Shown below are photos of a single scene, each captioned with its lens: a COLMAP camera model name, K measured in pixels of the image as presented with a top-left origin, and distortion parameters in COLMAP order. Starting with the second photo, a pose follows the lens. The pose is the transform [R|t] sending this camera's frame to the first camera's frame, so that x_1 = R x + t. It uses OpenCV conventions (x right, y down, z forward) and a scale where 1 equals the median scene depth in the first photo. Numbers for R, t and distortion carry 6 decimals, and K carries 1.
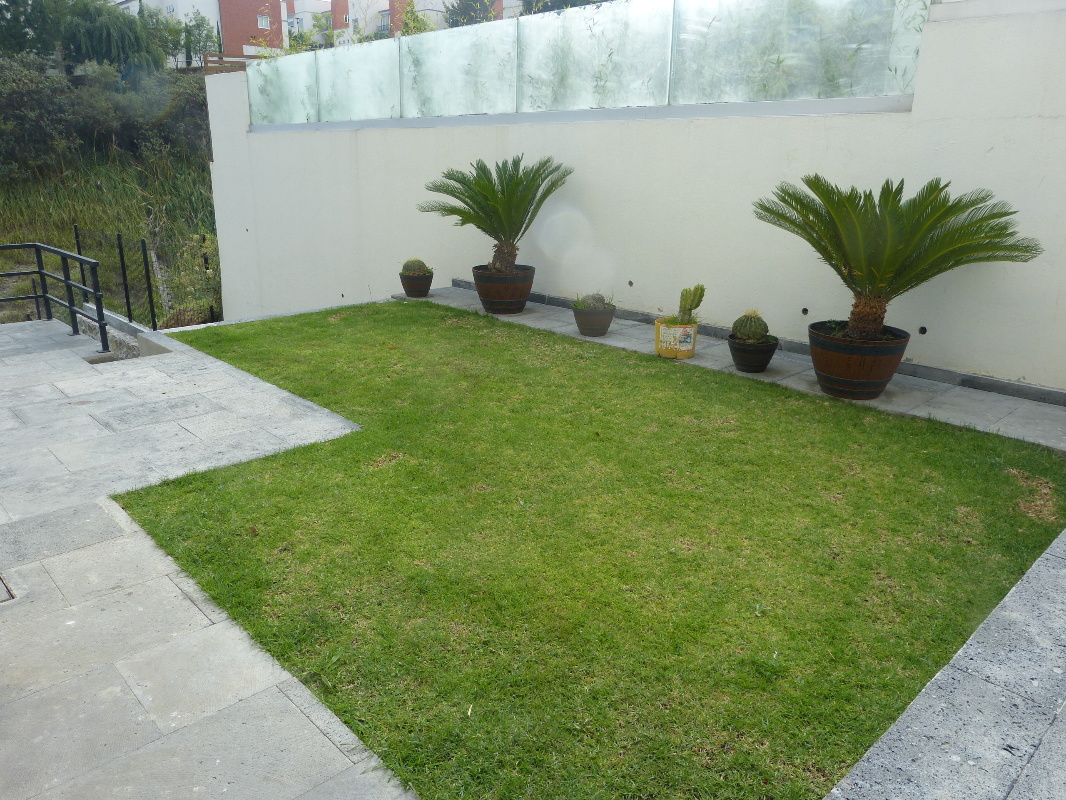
lens RADIAL K [[786.5, 0, 533.4], [0, 786.5, 402.1], [0, 0, 1]] dist [-0.037255, 0.006169]
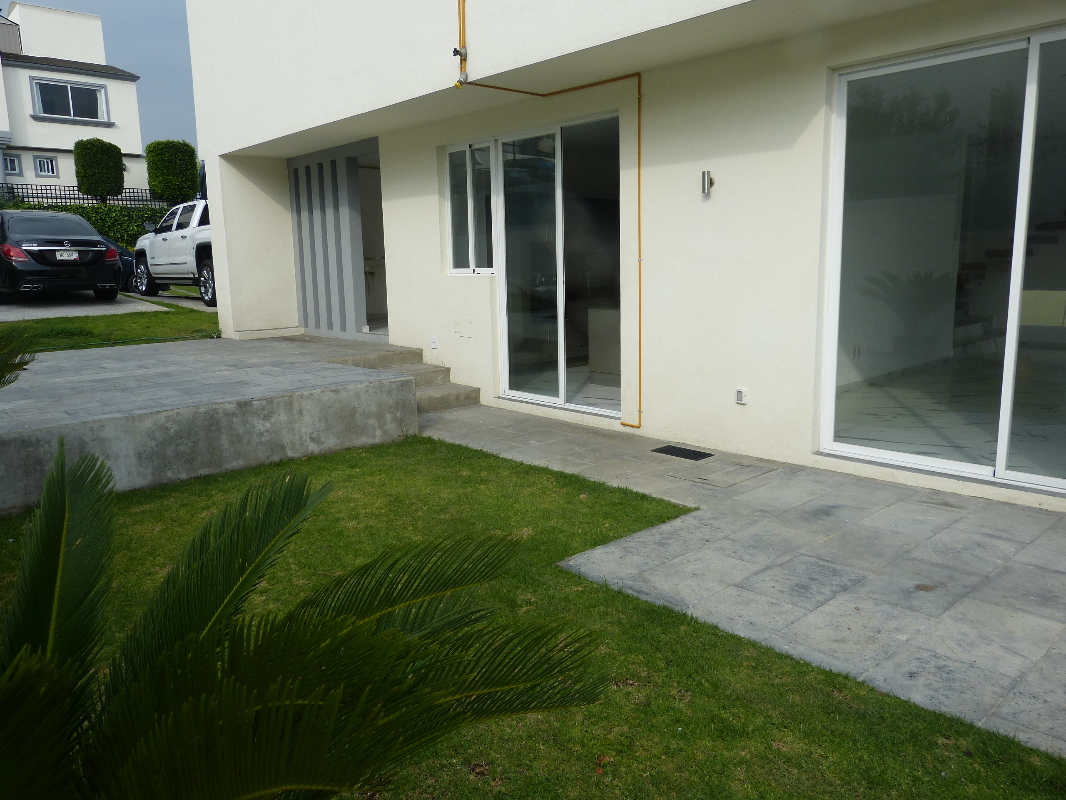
lens RADIAL K [[786.5, 0, 532.8], [0, 786.5, 398.9], [0, 0, 1]] dist [-0.037255, 0.006169]
pose [[-0.999583, 0.001972, 0.028814, -0.210632], [0.014981, 0.888352, 0.458918, -0.577721], [-0.024692, 0.459158, -0.888011, 1.724281]]
